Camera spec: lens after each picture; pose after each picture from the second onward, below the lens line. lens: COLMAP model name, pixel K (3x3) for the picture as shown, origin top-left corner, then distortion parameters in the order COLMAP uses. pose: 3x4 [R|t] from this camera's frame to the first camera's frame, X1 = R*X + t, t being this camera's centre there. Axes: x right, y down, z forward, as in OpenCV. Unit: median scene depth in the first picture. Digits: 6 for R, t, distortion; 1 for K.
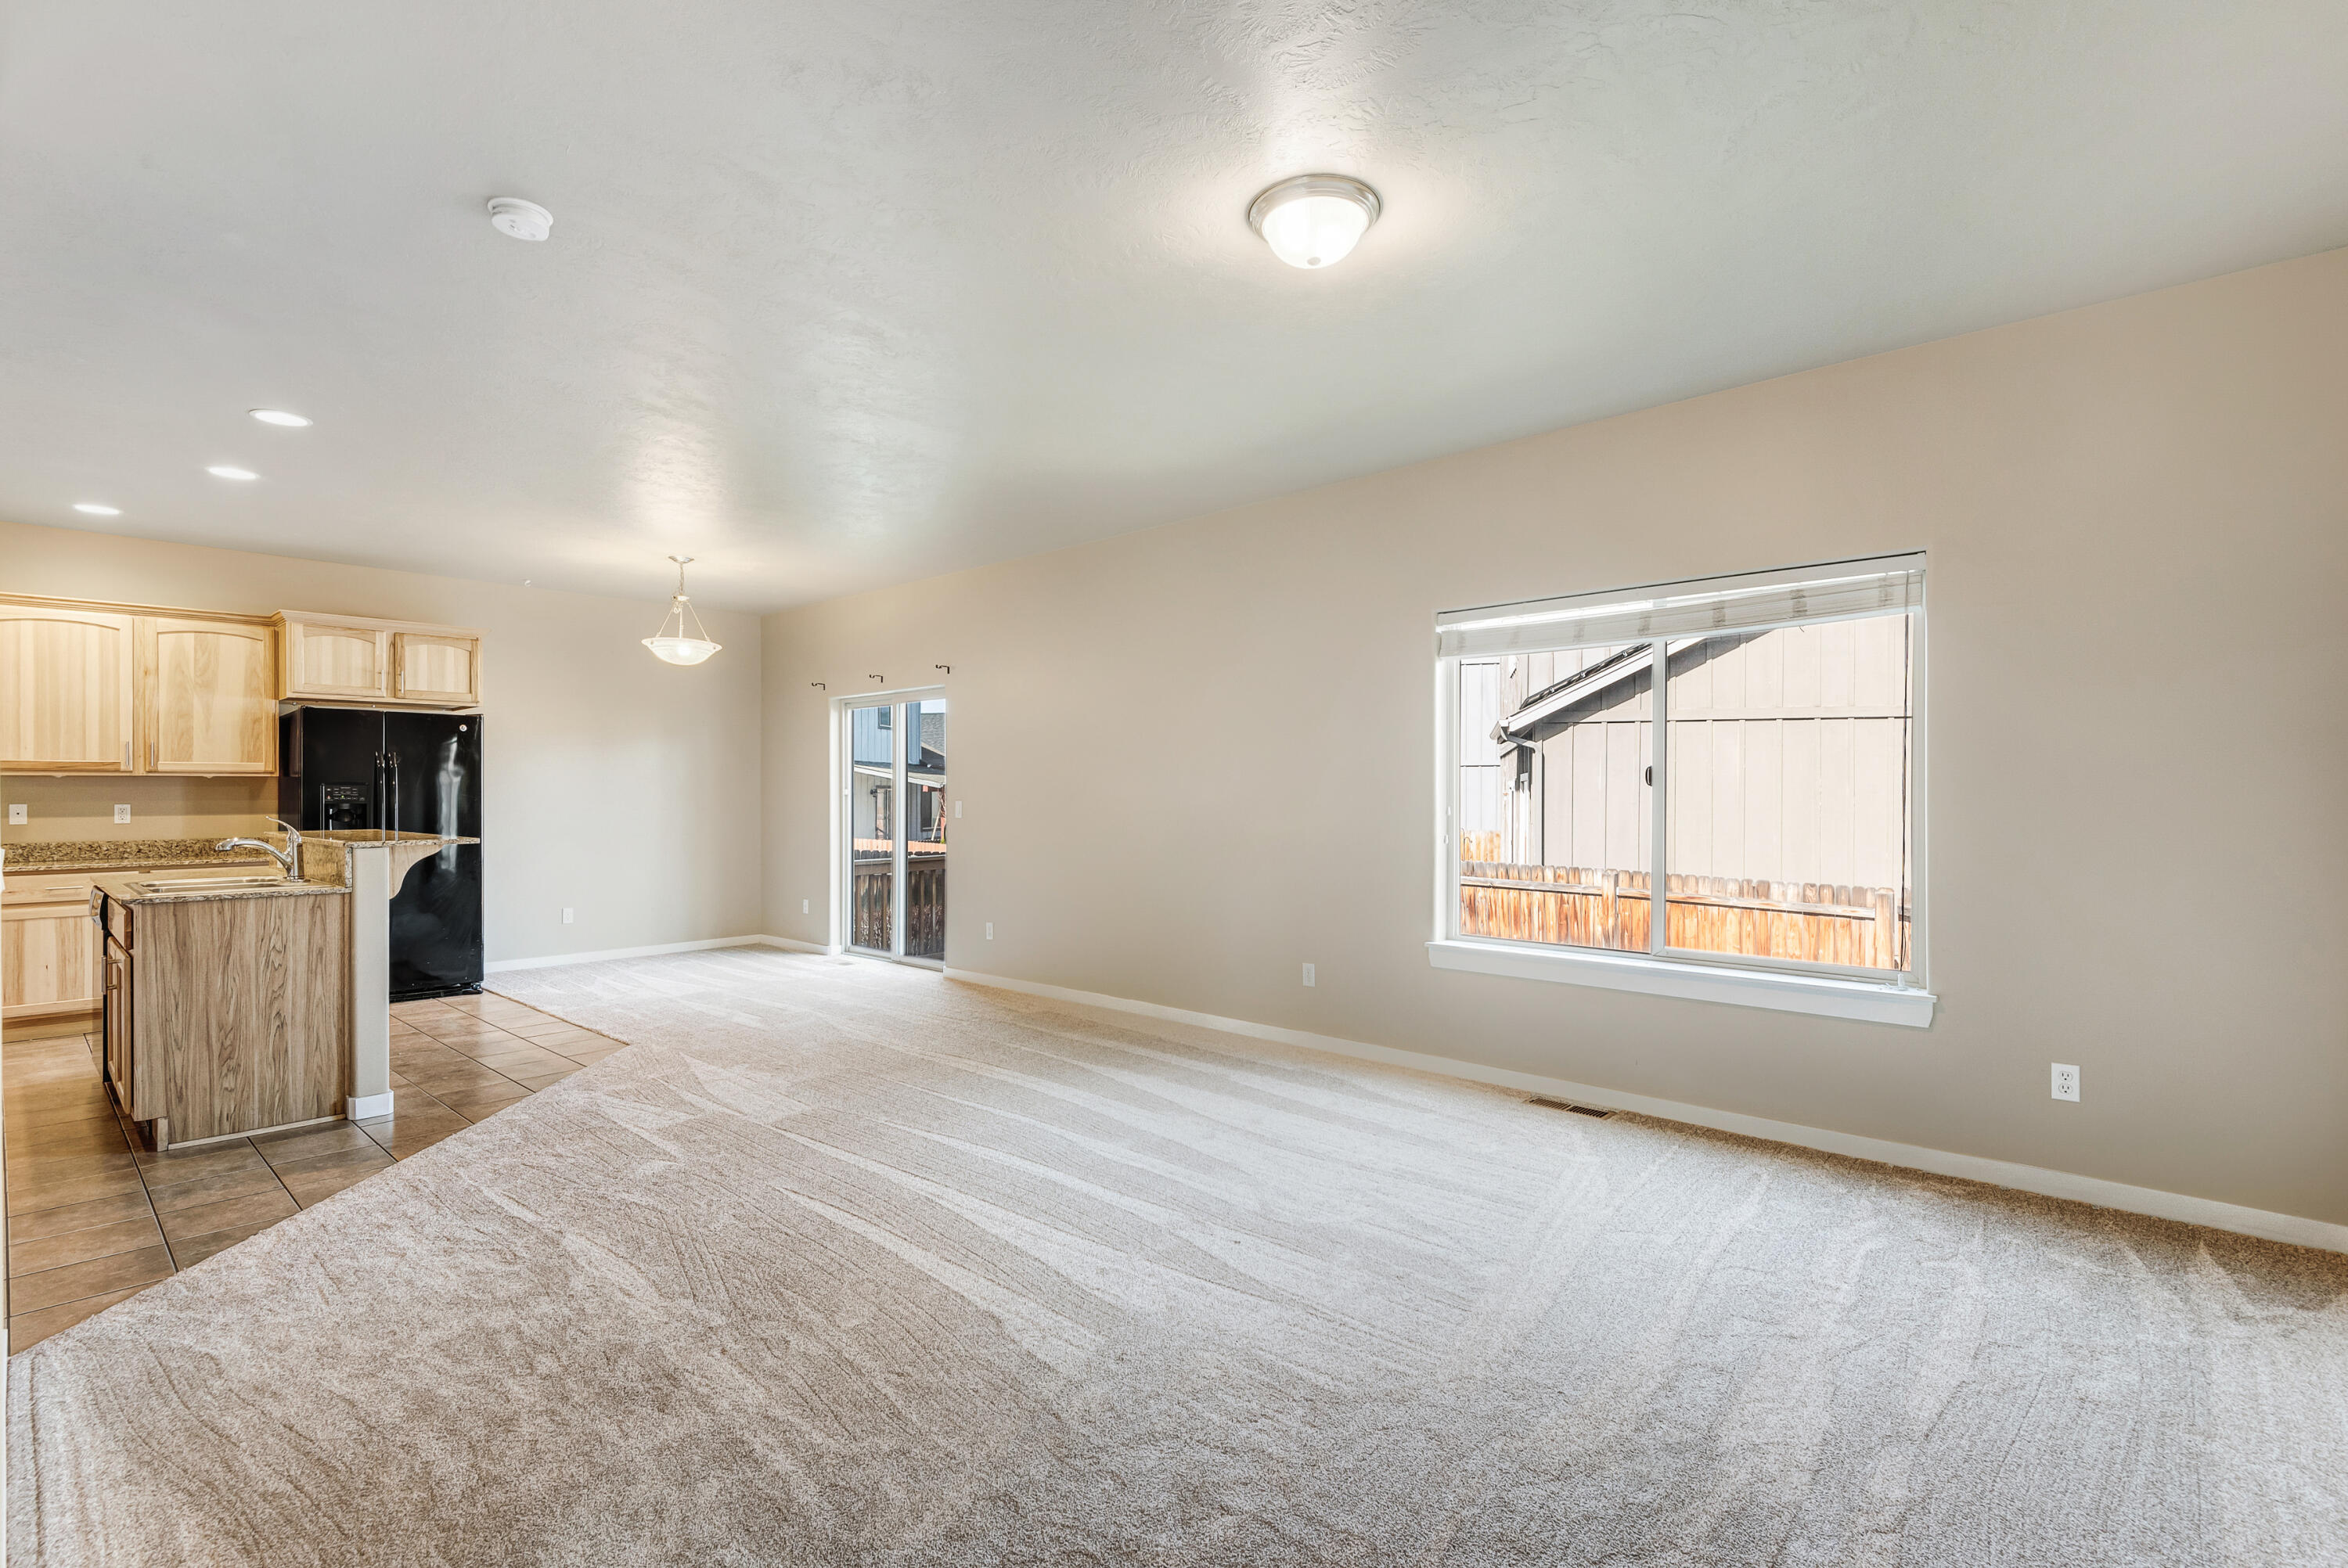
lens RADIAL K [[1083.4, 0, 1194.5], [0, 1083.4, 790.9], [0, 0, 1]] dist [0.002911, -0.004244]
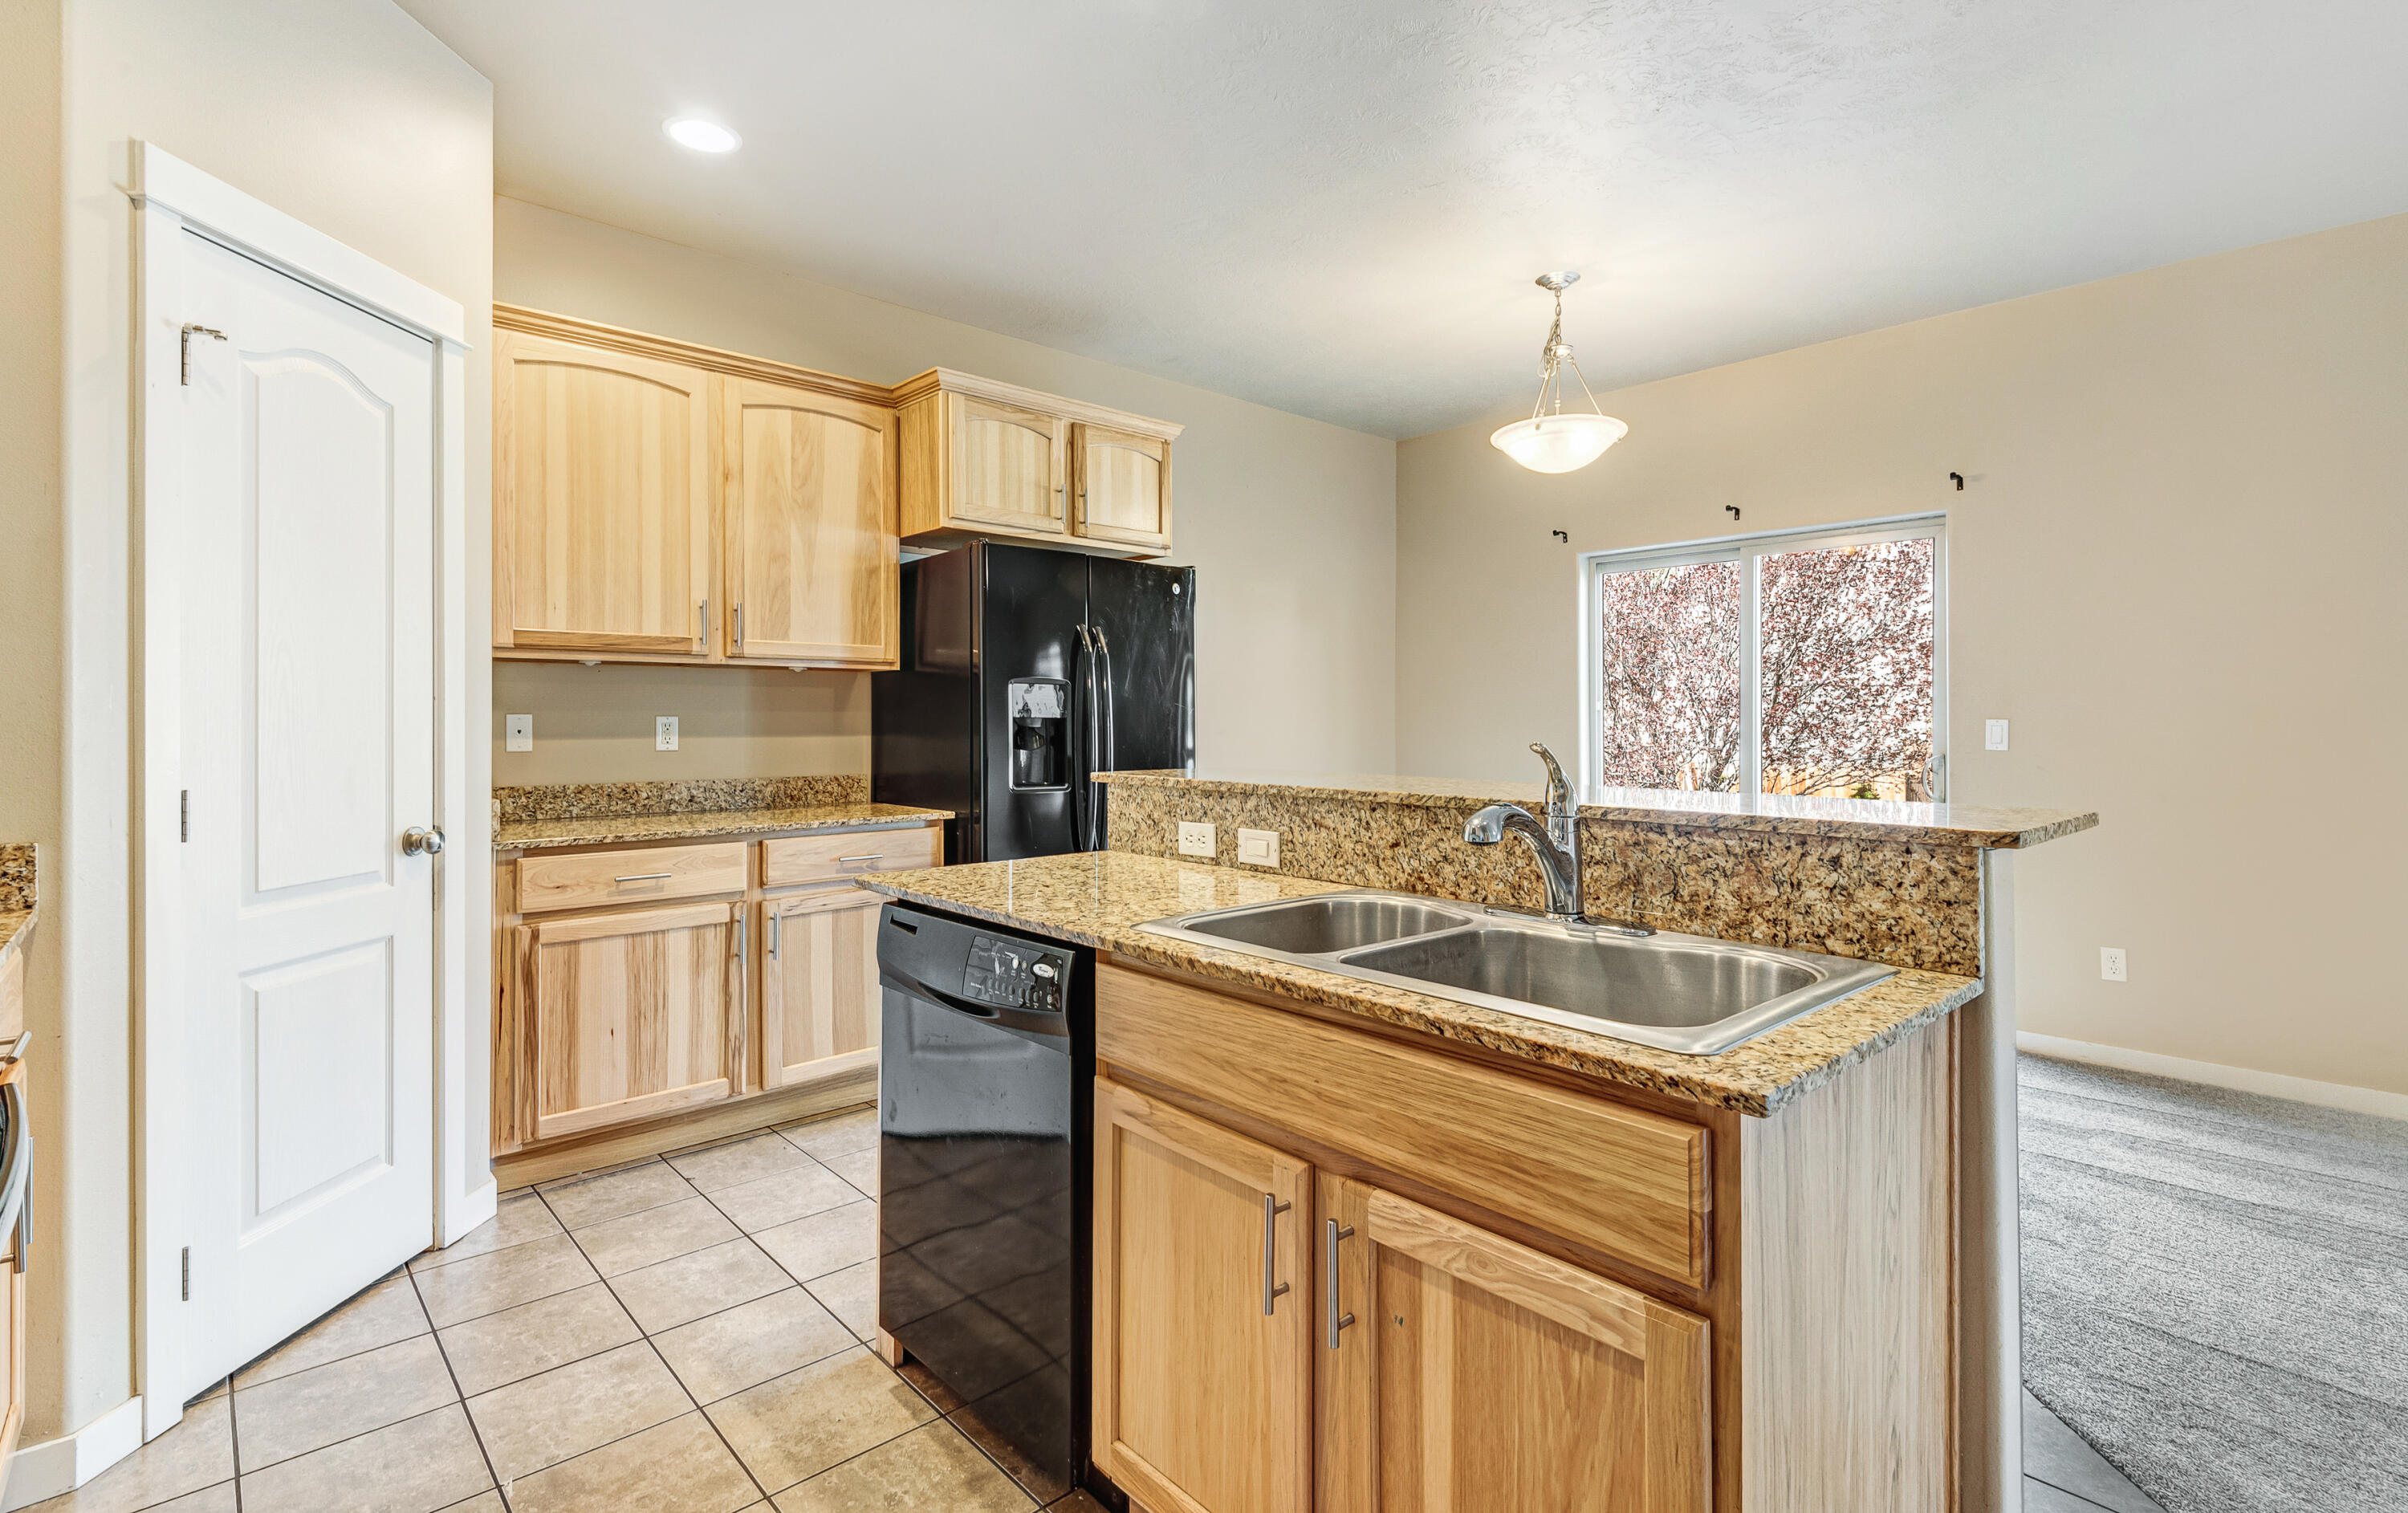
lens RADIAL K [[1110.0, 0, 1202.4], [0, 1110.0, 721.4], [0, 0, 1]] dist [0.015140, -0.002180]
pose [[0.994588, 0.006141, -0.103717, -0.654782], [-0.005815, 0.999977, 0.003446, 0.011456], [0.103736, -0.002825, 0.994601, 0.452480]]
